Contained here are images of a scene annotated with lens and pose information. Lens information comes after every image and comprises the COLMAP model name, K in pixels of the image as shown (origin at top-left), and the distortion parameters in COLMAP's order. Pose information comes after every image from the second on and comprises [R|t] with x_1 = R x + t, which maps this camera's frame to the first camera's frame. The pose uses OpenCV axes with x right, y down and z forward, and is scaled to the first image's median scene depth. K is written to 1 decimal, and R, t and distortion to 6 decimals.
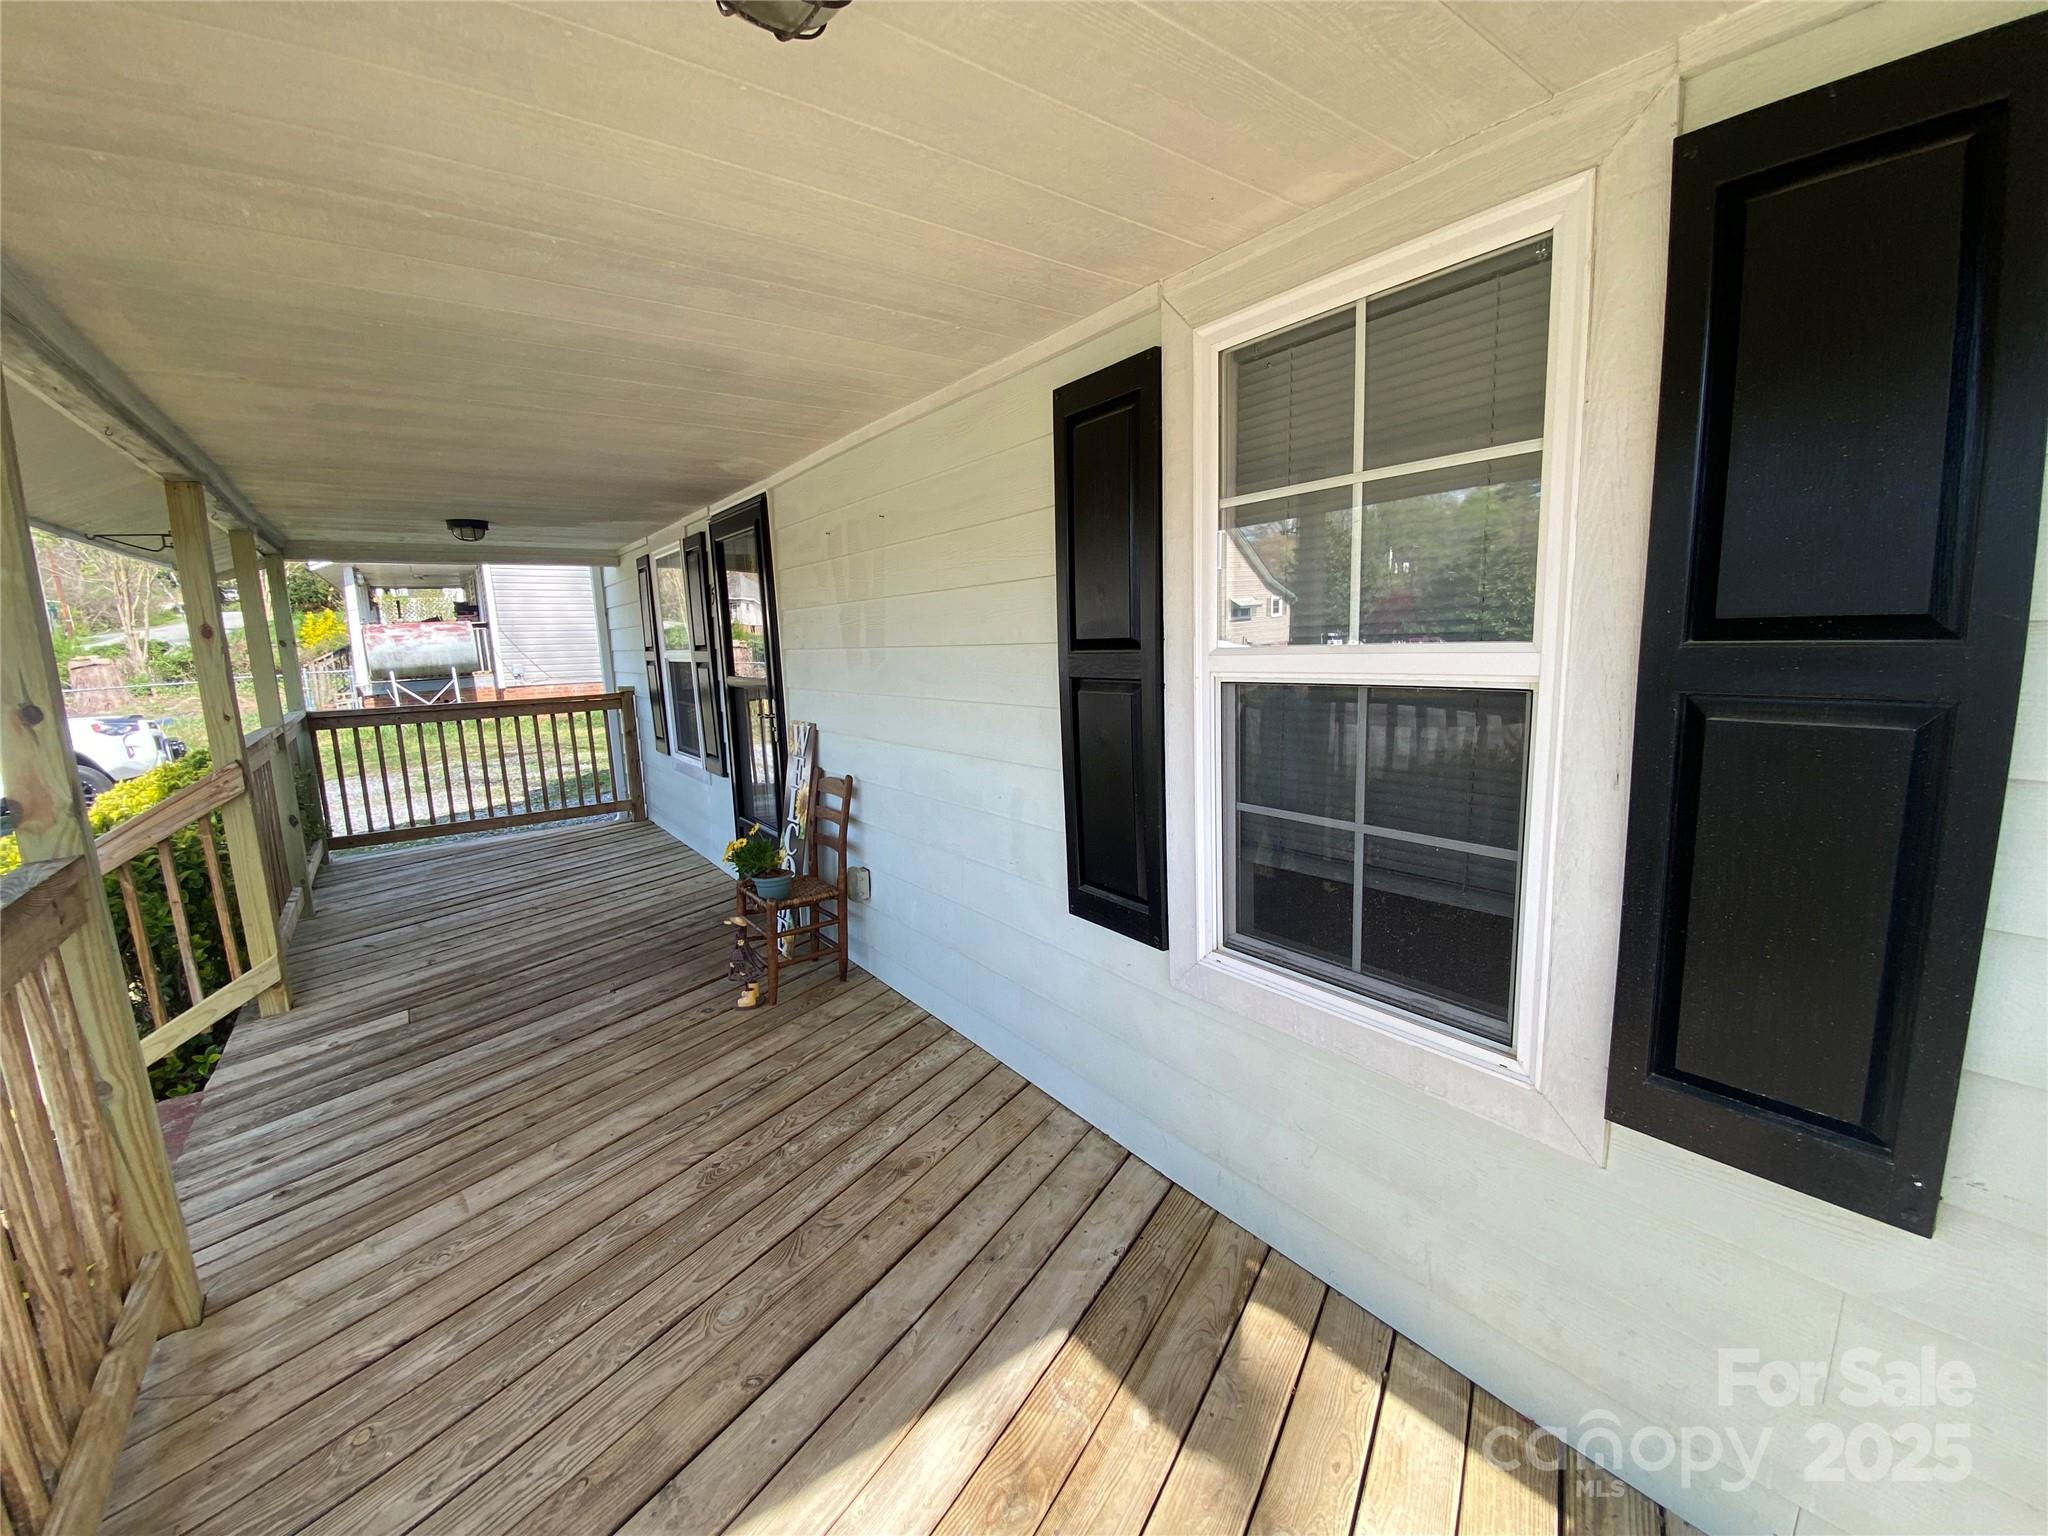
lens RADIAL K [[825.8, 0, 1024.0], [0, 825.8, 768.0], [0, 0, 1]] dist [0.030938, -0.023112]
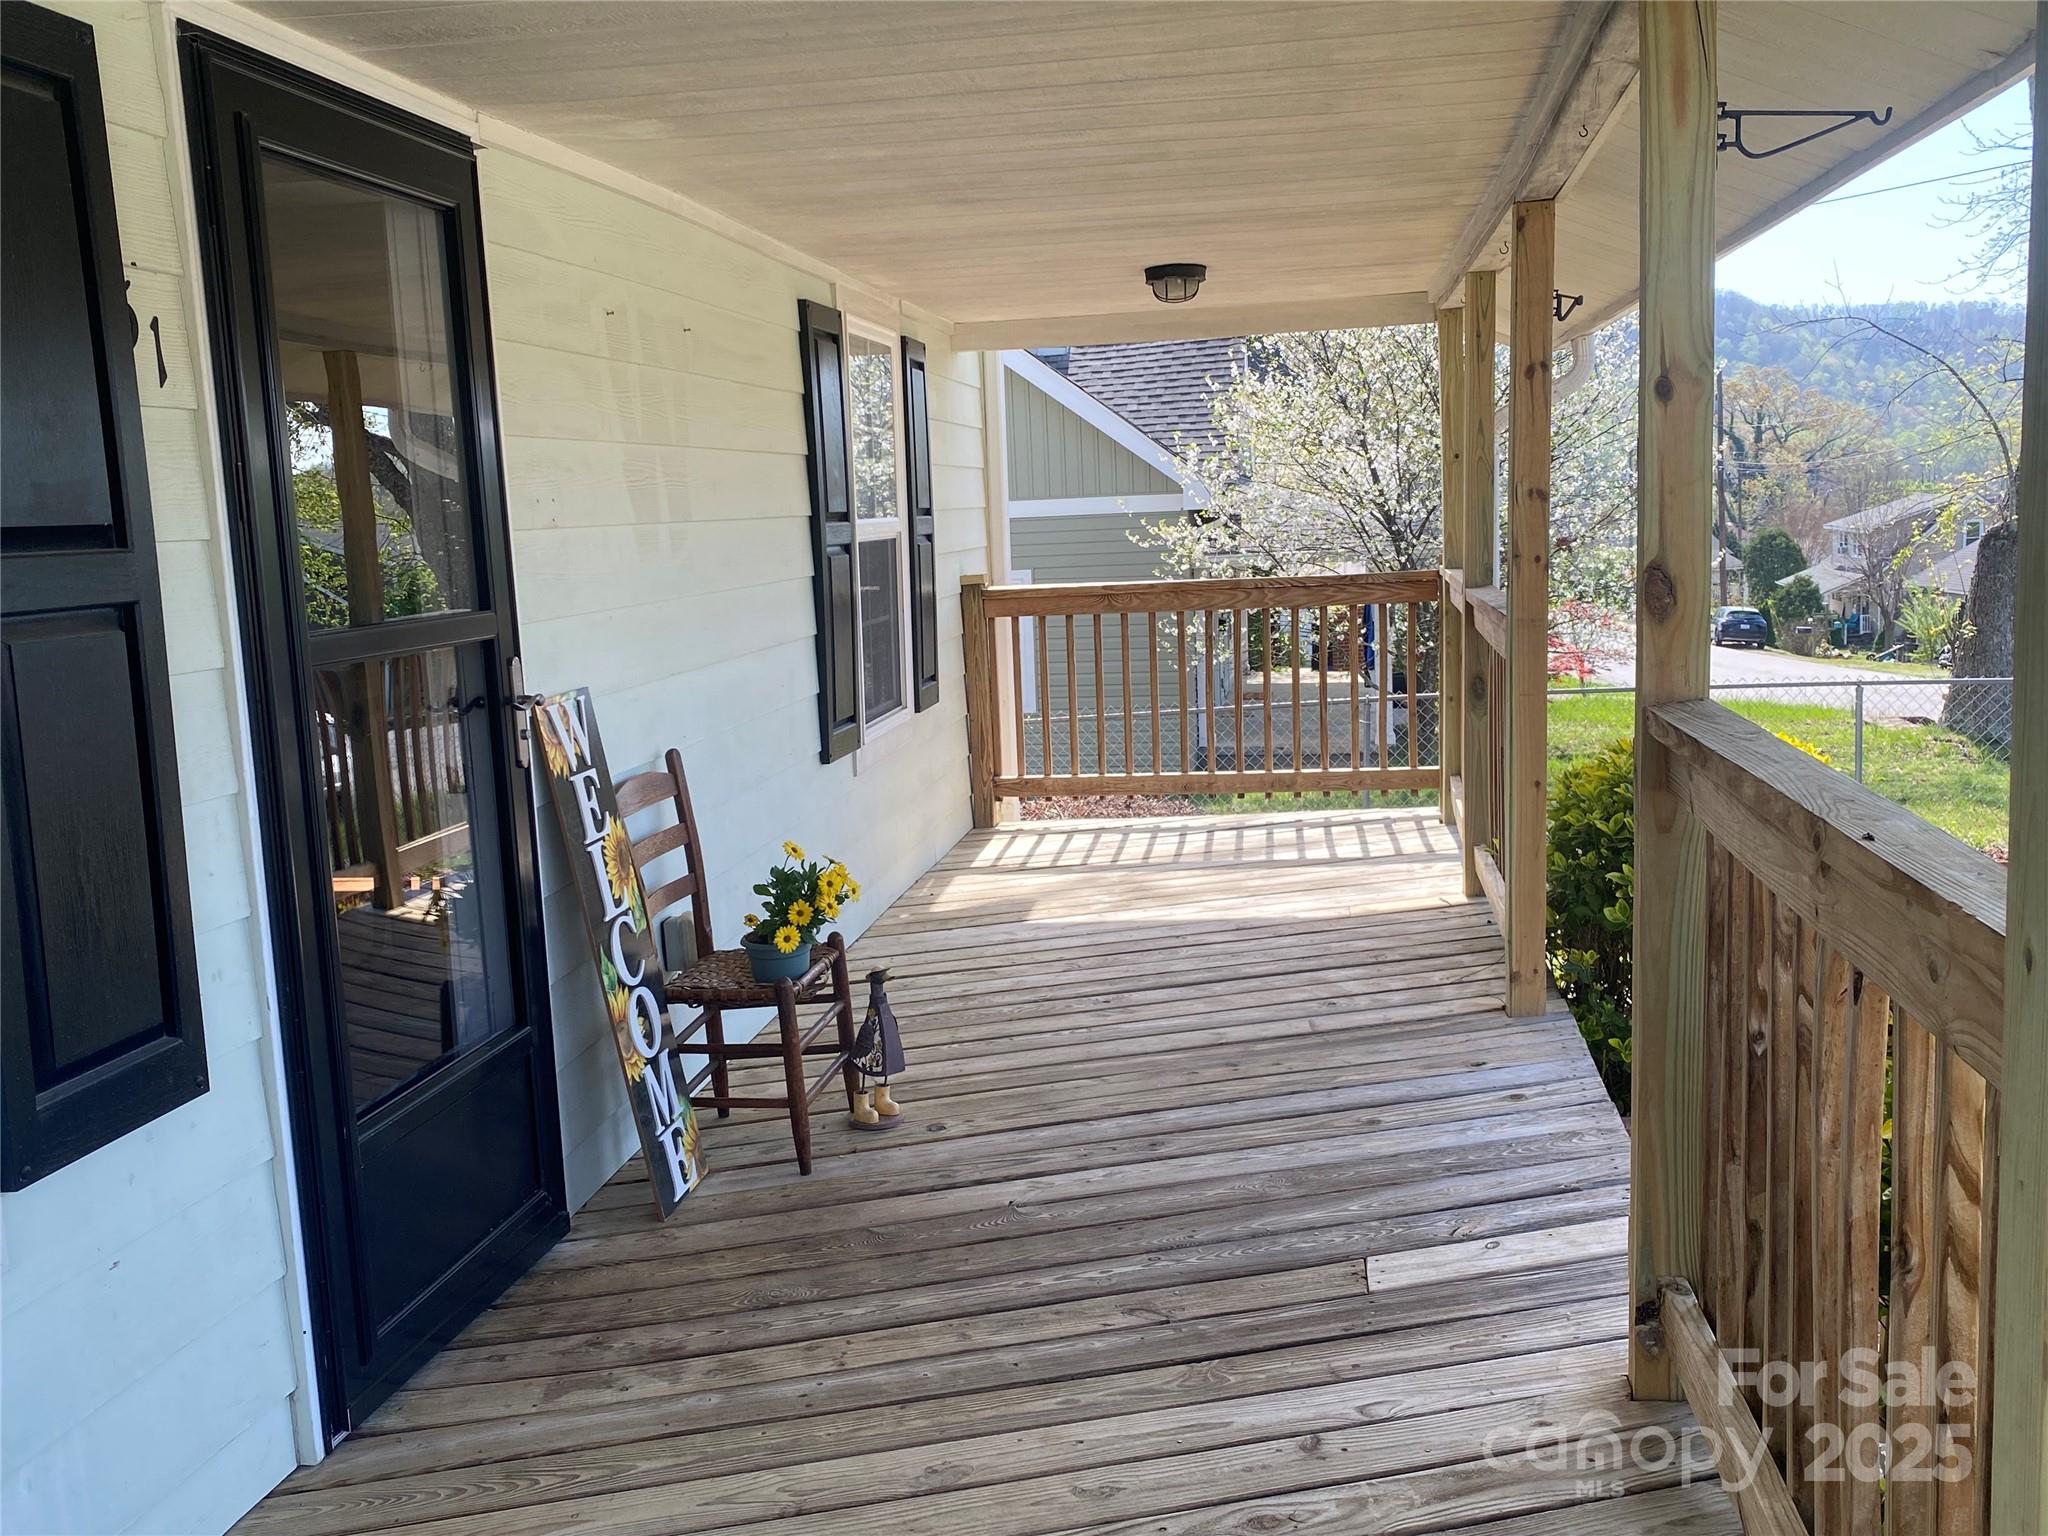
lens RADIAL K [[1821.1, 0, 1088.1], [0, 1821.1, 772.7], [0, 0, 1]] dist [0.107990, 0.000498]
pose [[-0.720046, -0.042903, 0.692599, -1.325735], [0.162985, 0.959710, 0.228893, -0.219307], [-0.674515, 0.277696, -0.684043, 1.731068]]
